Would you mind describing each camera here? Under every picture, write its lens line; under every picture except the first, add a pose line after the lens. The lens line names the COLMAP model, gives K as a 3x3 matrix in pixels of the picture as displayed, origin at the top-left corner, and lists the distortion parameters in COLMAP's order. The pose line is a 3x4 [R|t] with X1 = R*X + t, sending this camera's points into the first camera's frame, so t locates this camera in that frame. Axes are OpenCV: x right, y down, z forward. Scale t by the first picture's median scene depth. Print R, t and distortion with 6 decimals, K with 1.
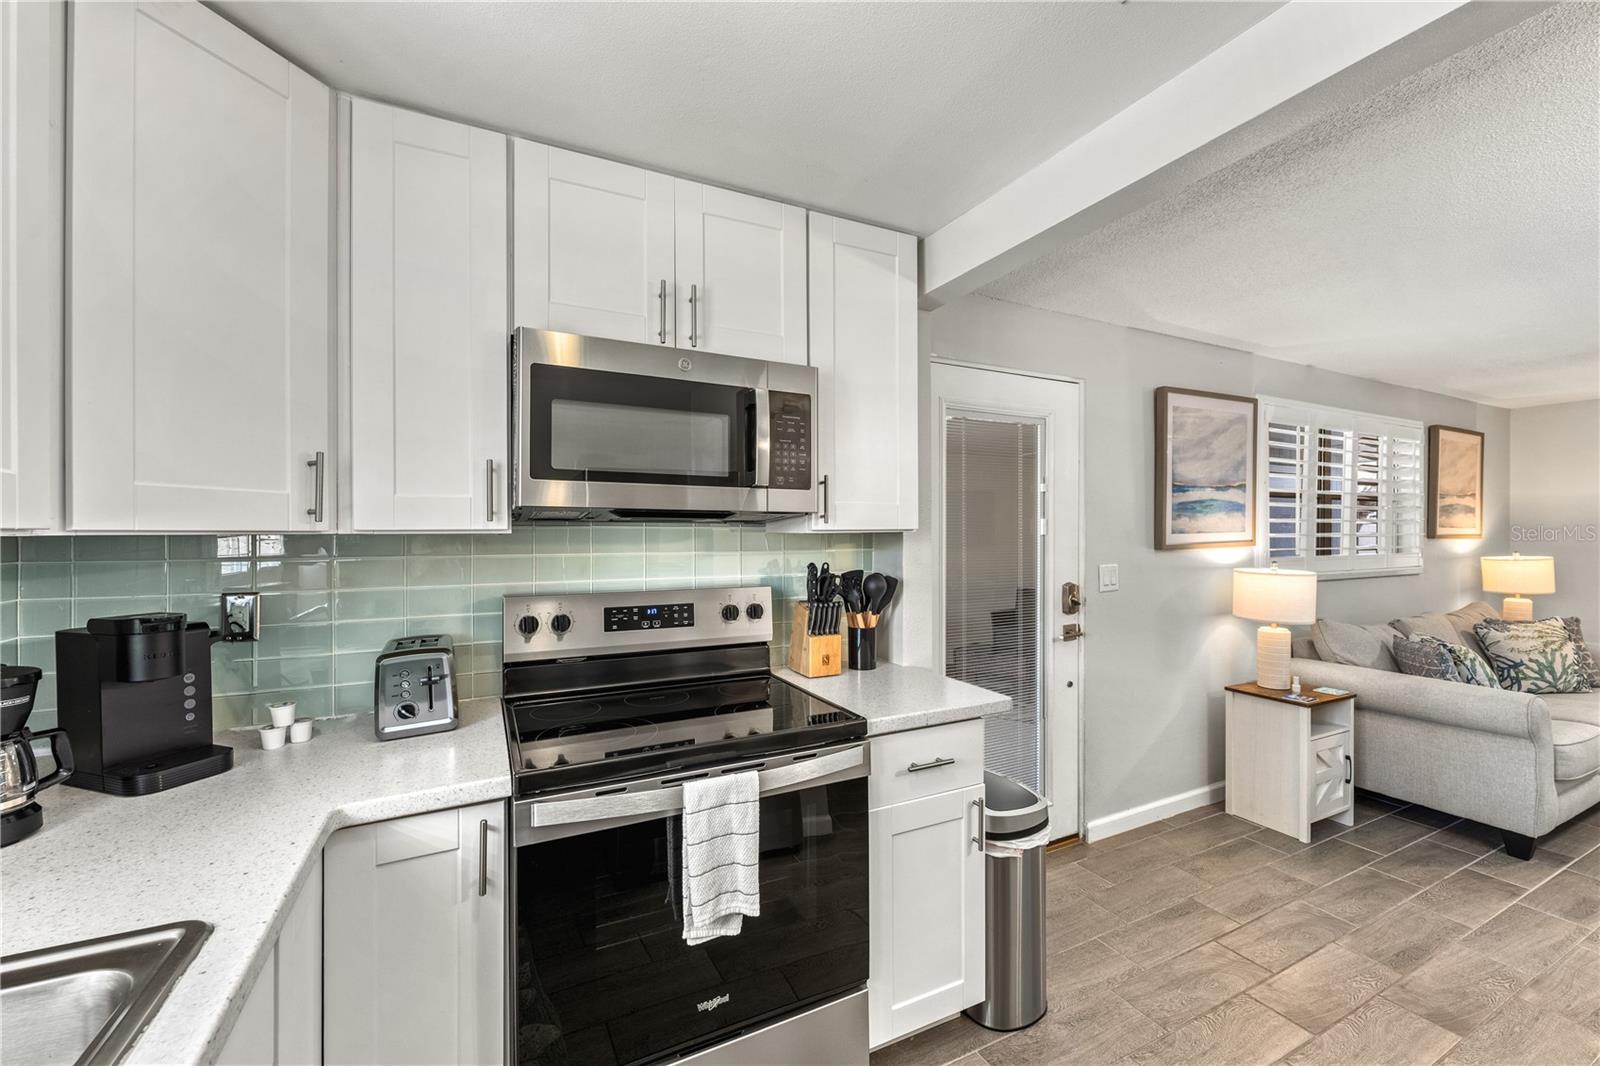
lens RADIAL K [[641.9, 0, 802.6], [0, 641.9, 535.8], [0, 0, 1]] dist [-0.001514, -0.000201]
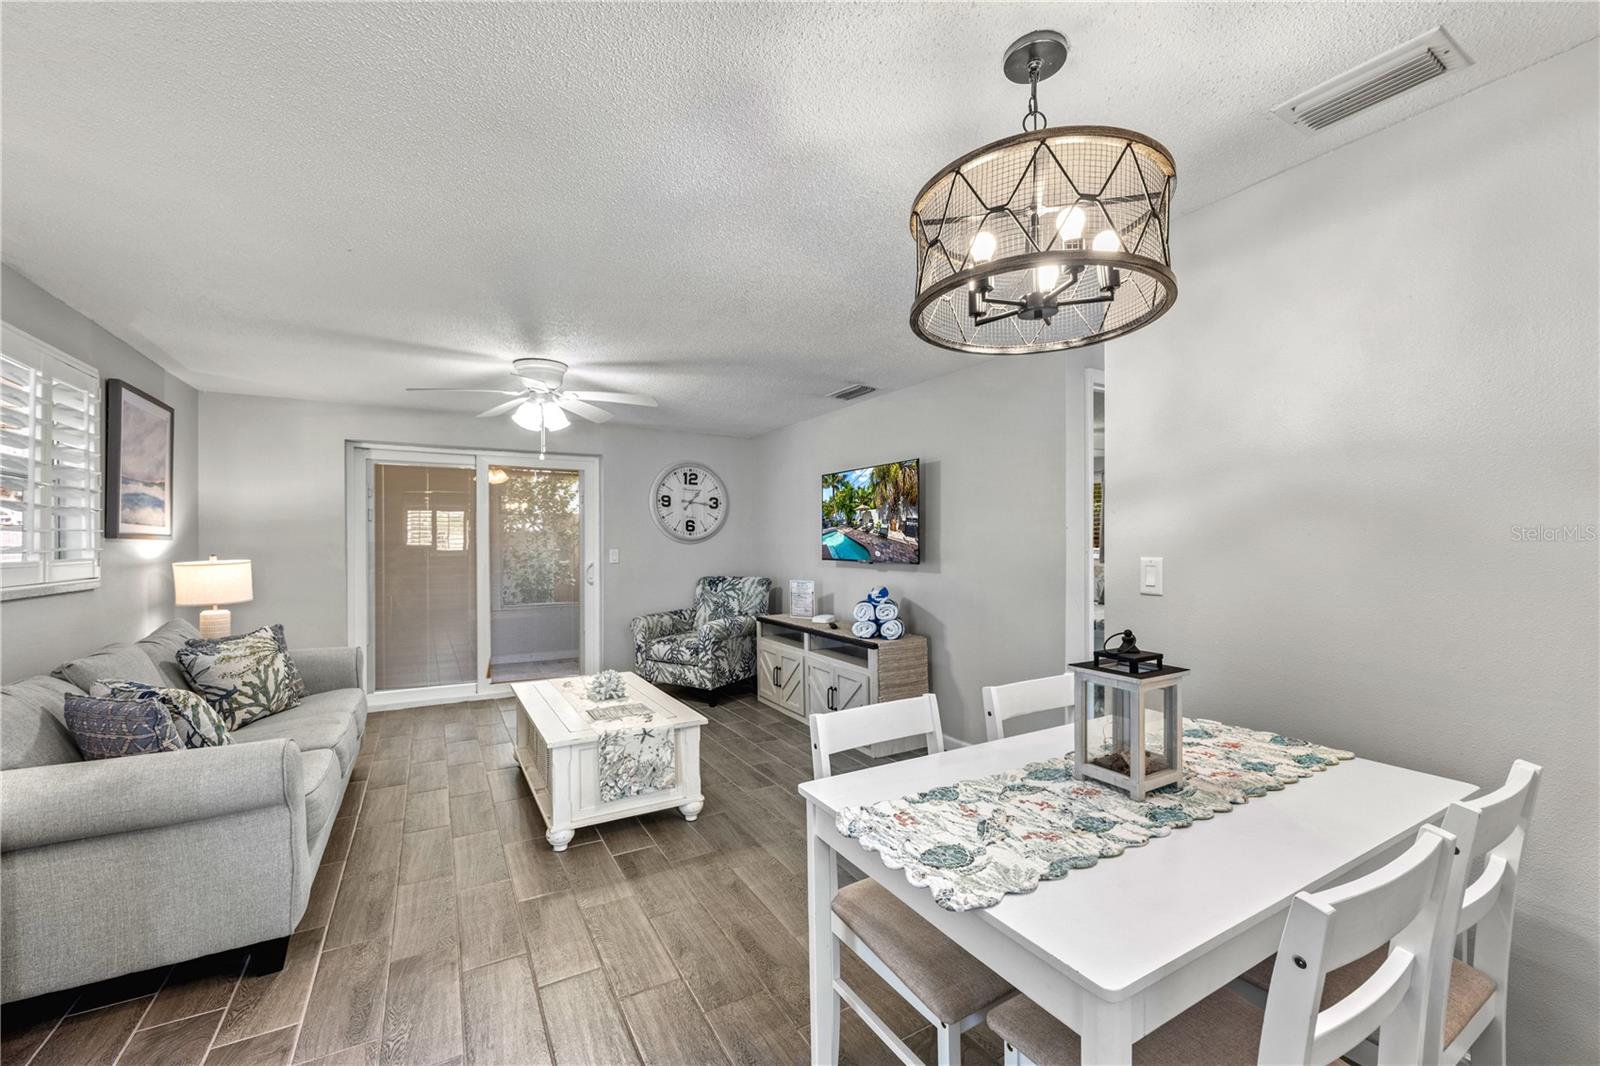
lens RADIAL K [[641.9, 0, 802.3], [0, 641.9, 544.1], [0, 0, 1]] dist [-0.001514, -0.000201]
pose [[-0.055936, 0.001271, 0.998434, 0.270345], [0.008837, 0.999961, -0.000778, 0.021427], [-0.998395, 0.008780, -0.055945, 0.323782]]
